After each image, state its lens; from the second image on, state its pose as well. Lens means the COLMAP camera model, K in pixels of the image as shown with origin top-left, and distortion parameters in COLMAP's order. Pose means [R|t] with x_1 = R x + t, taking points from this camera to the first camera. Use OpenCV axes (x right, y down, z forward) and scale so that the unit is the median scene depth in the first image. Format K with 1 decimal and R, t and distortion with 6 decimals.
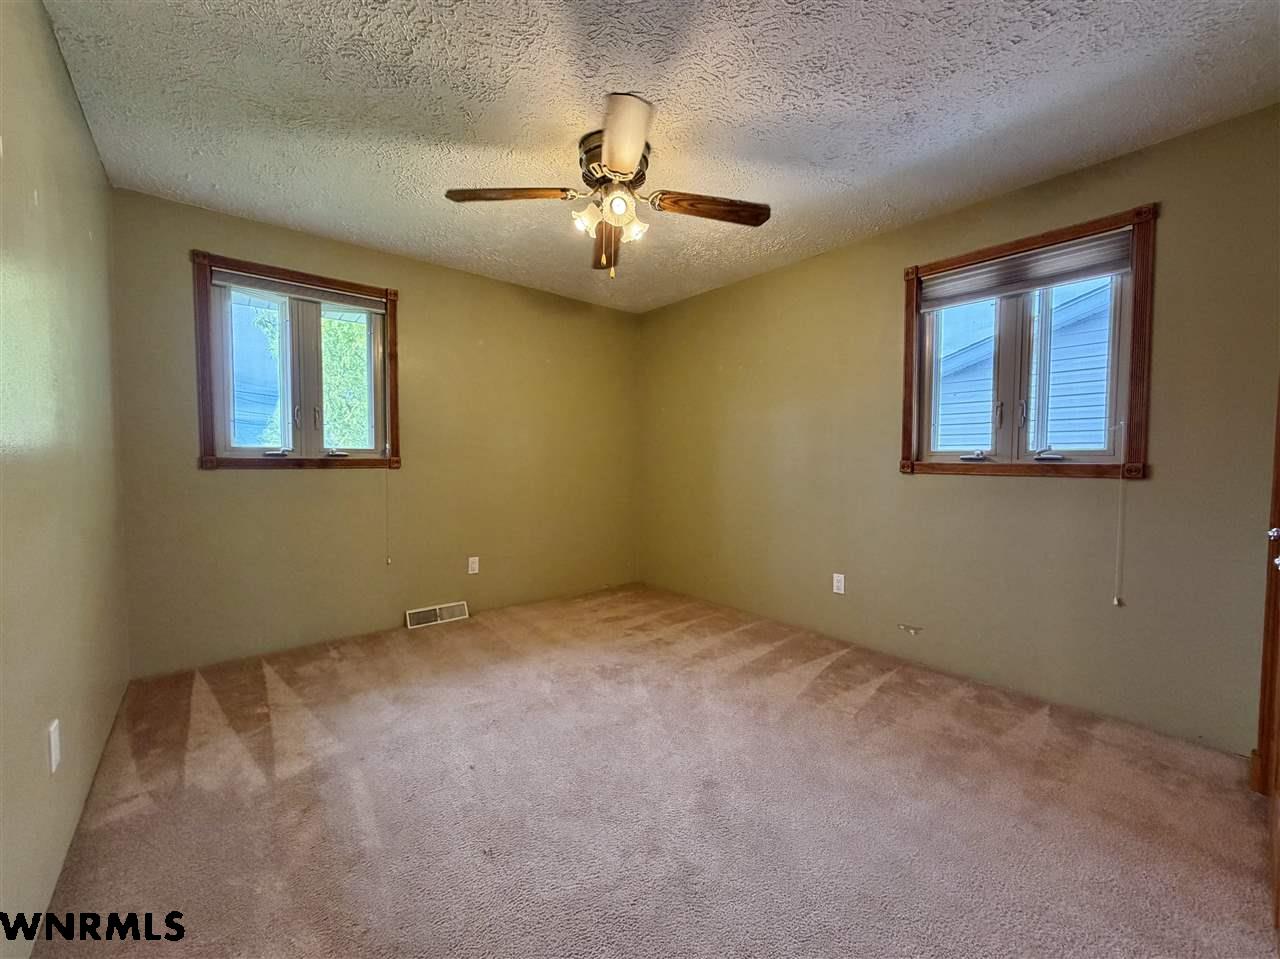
lens RADIAL K [[515.6, 0, 630.4], [0, 515.6, 480.2], [0, 0, 1]] dist [0.000060, 0.000262]
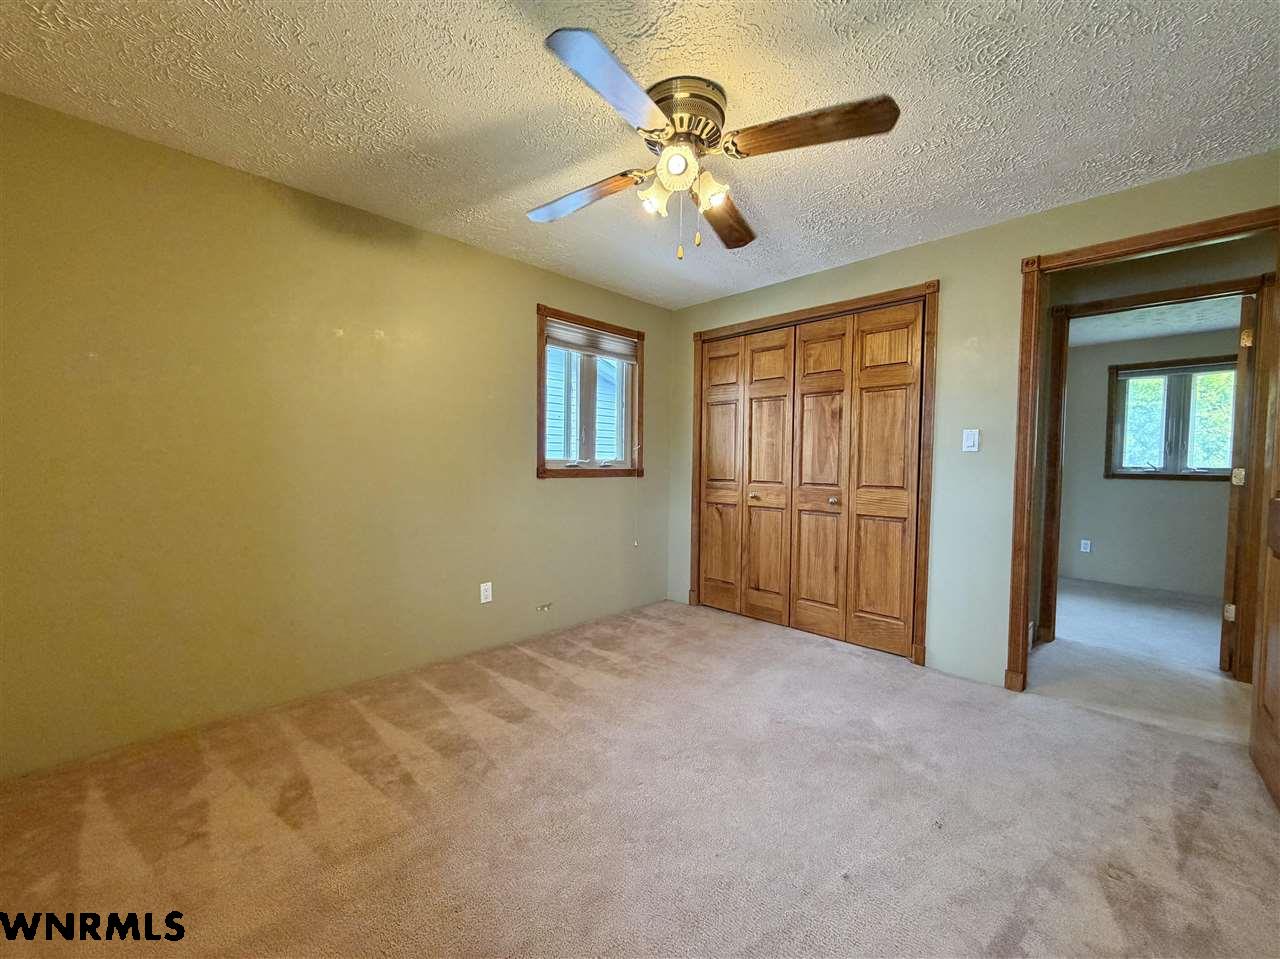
lens RADIAL K [[515.6, 0, 638.6], [0, 515.6, 483.5], [0, 0, 1]] dist [0.000060, 0.000262]
pose [[-0.106779, -0.044118, 0.993303, -0.712160], [0.031349, 0.998369, 0.047713, -0.053881], [-0.993788, 0.036234, -0.105222, 0.971255]]
